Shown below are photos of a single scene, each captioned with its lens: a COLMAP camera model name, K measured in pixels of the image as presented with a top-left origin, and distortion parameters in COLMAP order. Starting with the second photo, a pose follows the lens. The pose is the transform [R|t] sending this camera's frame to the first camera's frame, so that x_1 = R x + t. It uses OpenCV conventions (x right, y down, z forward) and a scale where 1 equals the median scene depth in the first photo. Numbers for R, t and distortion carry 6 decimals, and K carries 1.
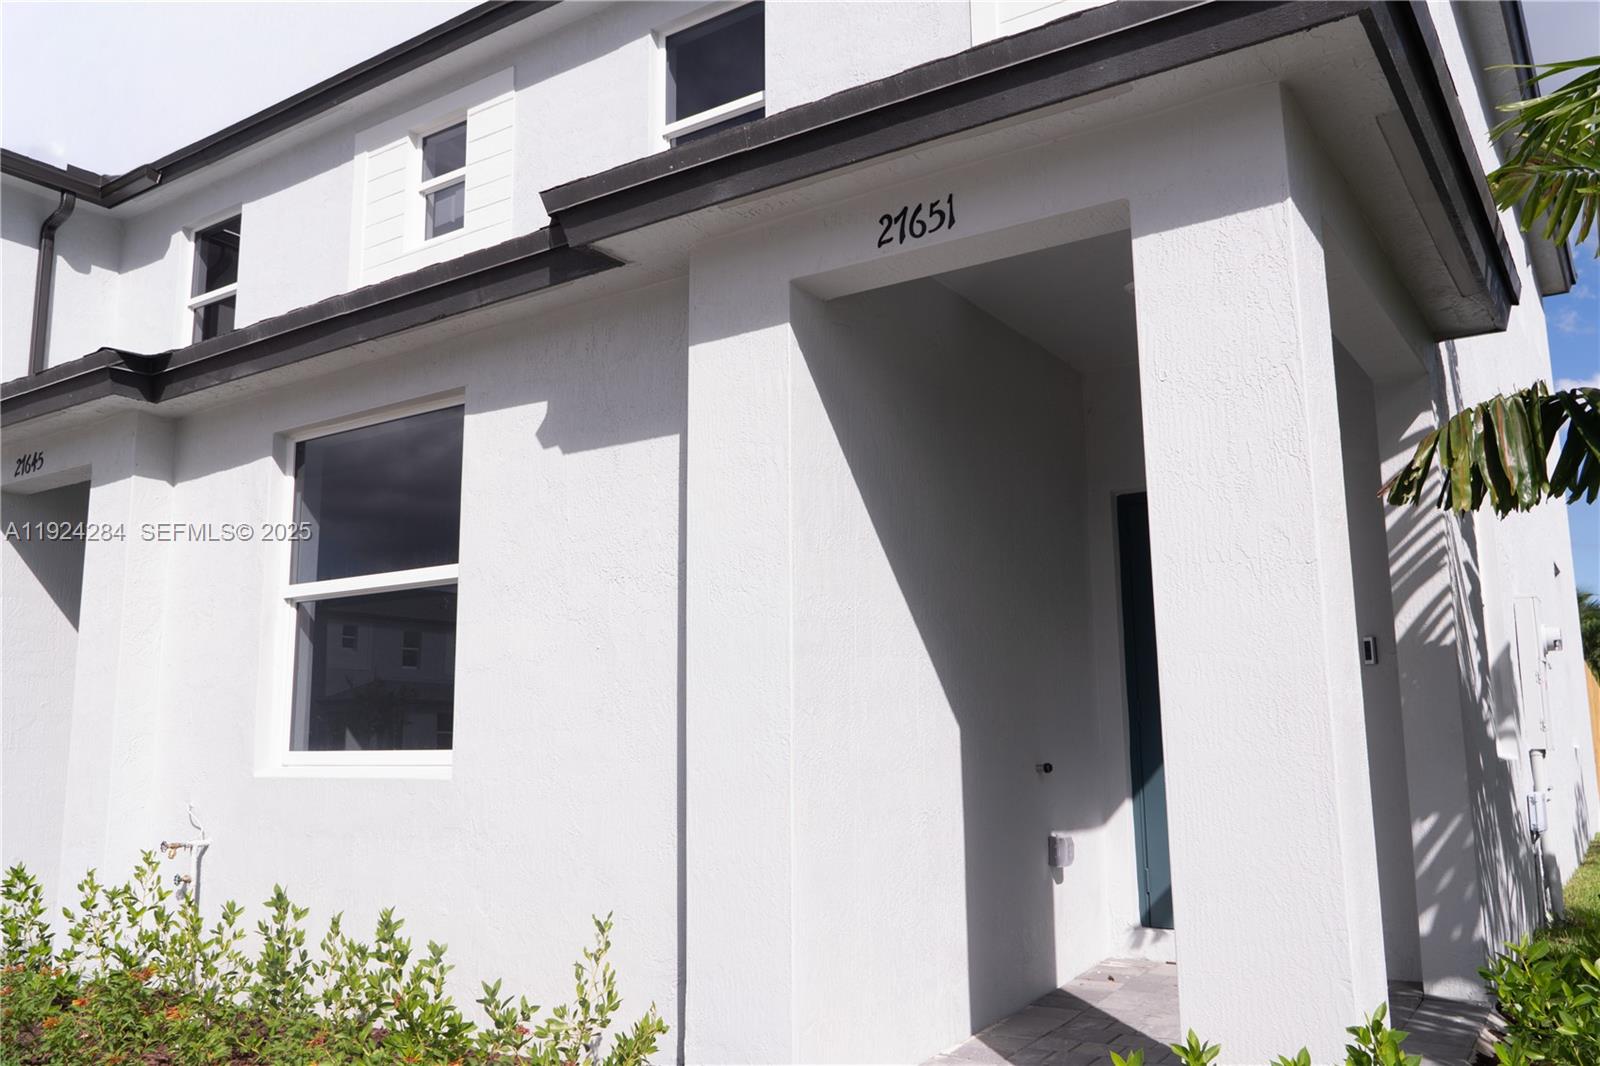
lens RADIAL K [[1278.6, 0, 798.4], [0, 1278.6, 529.1], [0, 0, 1]] dist [-0.006126, 0.021539]
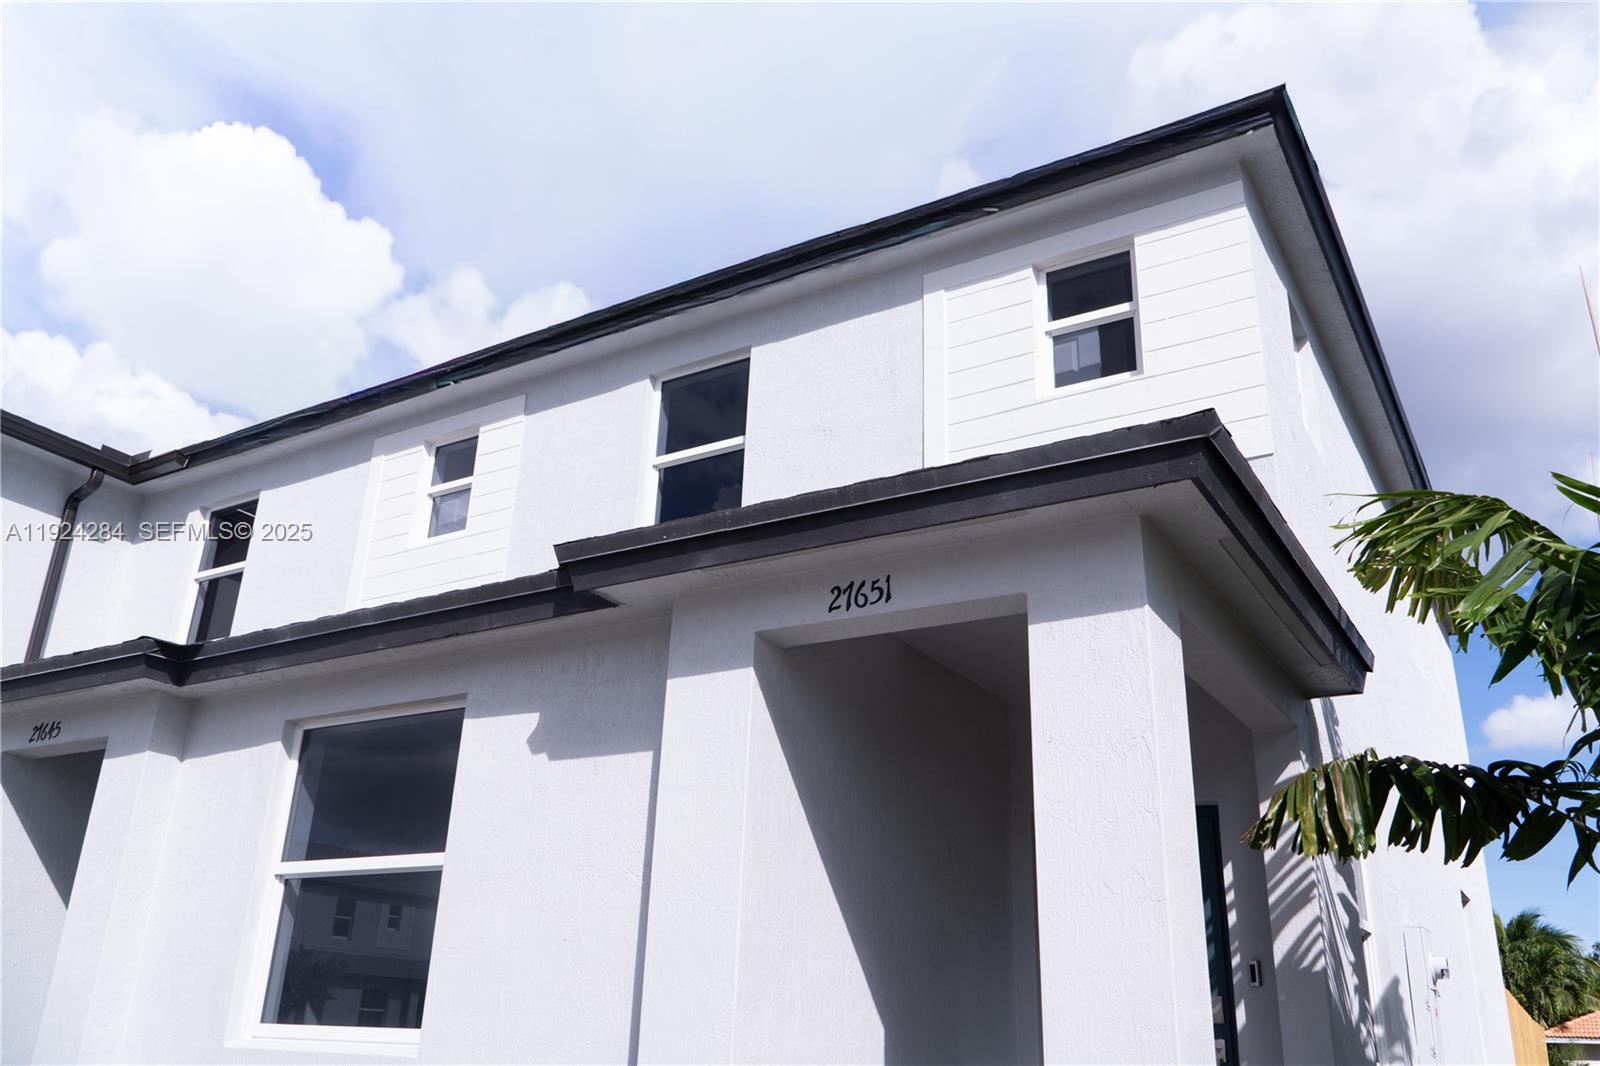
lens RADIAL K [[1278.6, 0, 811.3], [0, 1278.6, 535.9], [0, 0, 1]] dist [-0.006126, 0.021539]
pose [[0.997702, 0.059312, 0.032758, 0.000851], [-0.051169, 0.976461, -0.209536, -0.025273], [-0.044415, 0.207379, 0.977252, -0.160589]]
